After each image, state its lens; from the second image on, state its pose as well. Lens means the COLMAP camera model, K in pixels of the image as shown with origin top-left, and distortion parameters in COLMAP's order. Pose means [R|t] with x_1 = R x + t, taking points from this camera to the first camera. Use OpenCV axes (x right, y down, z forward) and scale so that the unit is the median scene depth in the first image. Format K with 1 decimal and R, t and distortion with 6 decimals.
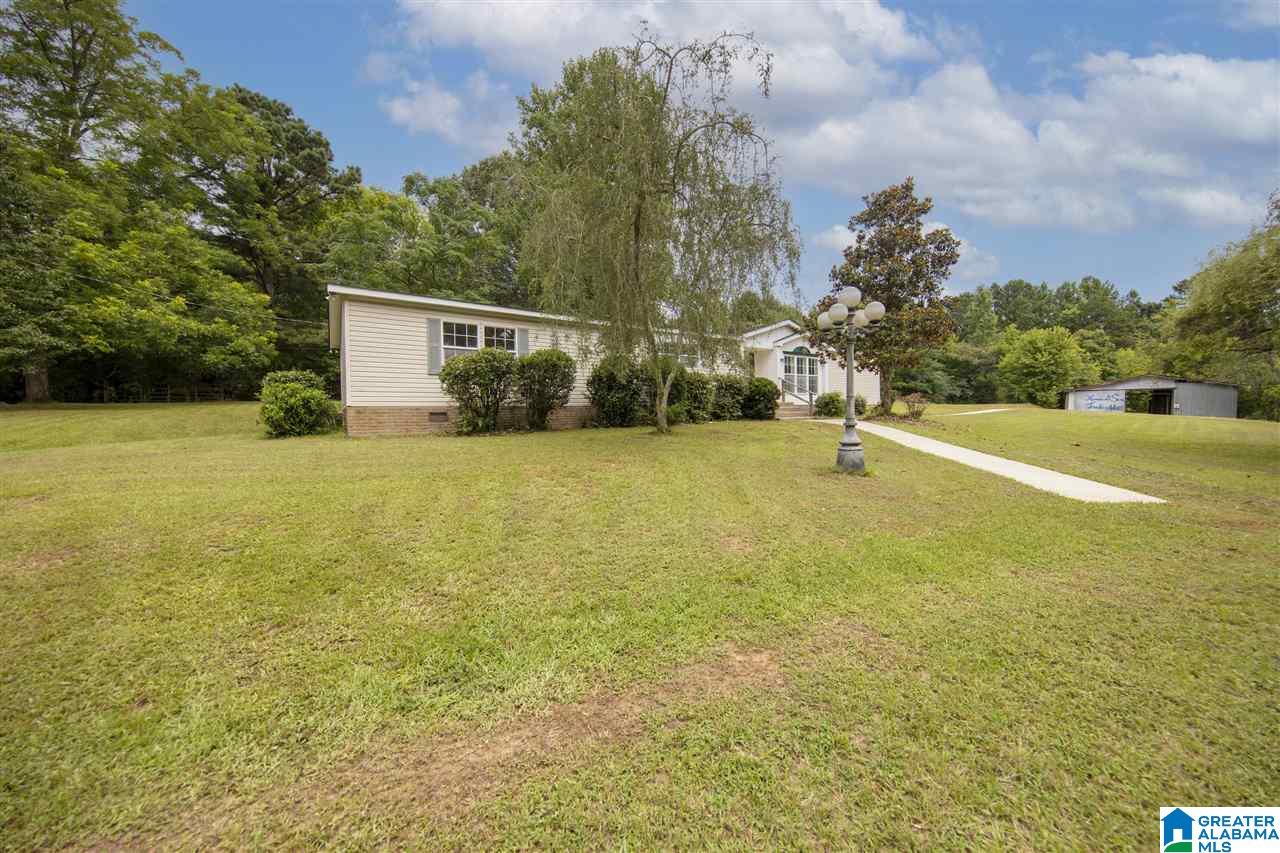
lens RADIAL K [[444.3, 0, 642.0], [0, 444.3, 420.8], [0, 0, 1]] dist [-0.000276, -0.000046]
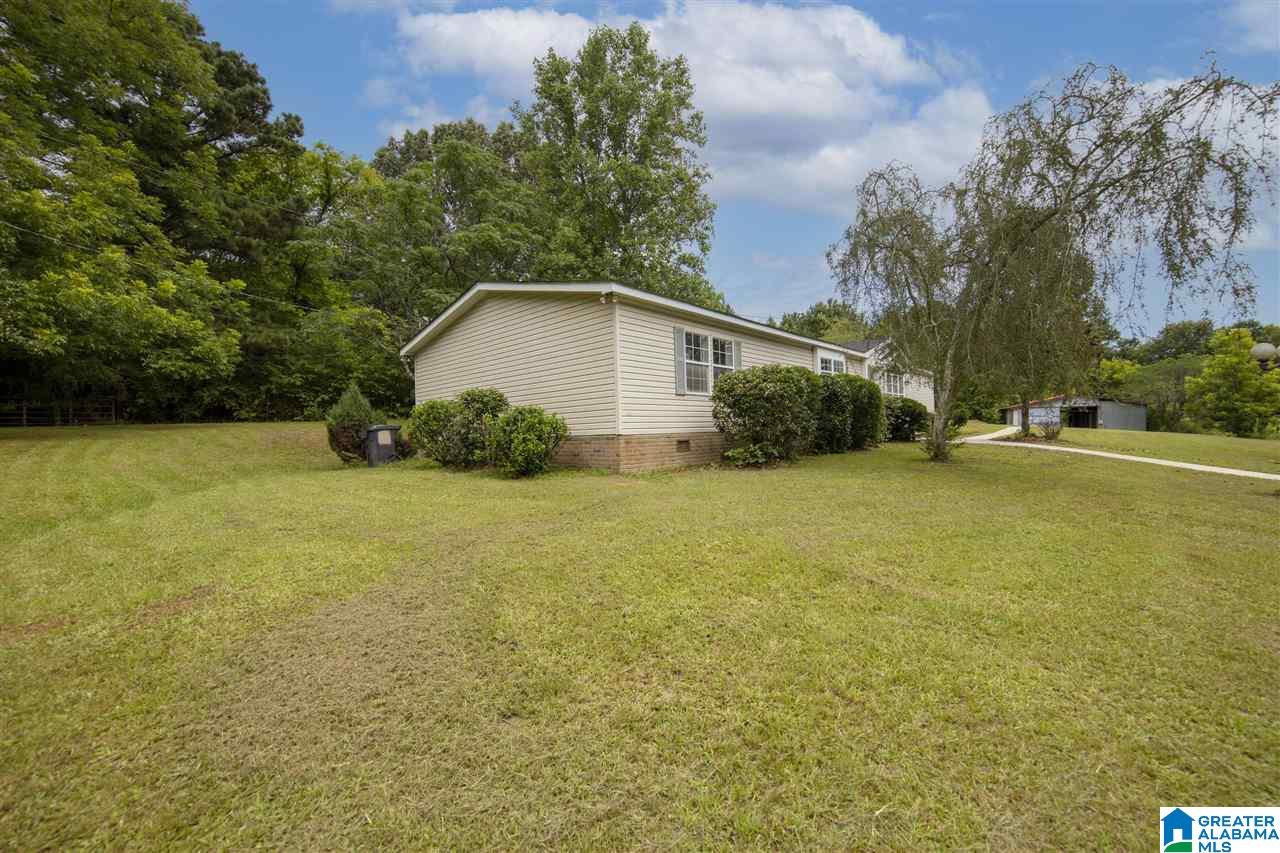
lens RADIAL K [[504.4, 0, 640.0], [0, 504.4, 426.5], [0, 0, 1]] dist [0.012595, 0.000001]
pose [[0.975110, -0.008168, 0.221572, -0.786596], [0.014411, 0.999543, -0.026574, -0.021817], [-0.221254, 0.029106, 0.974782, 0.105438]]
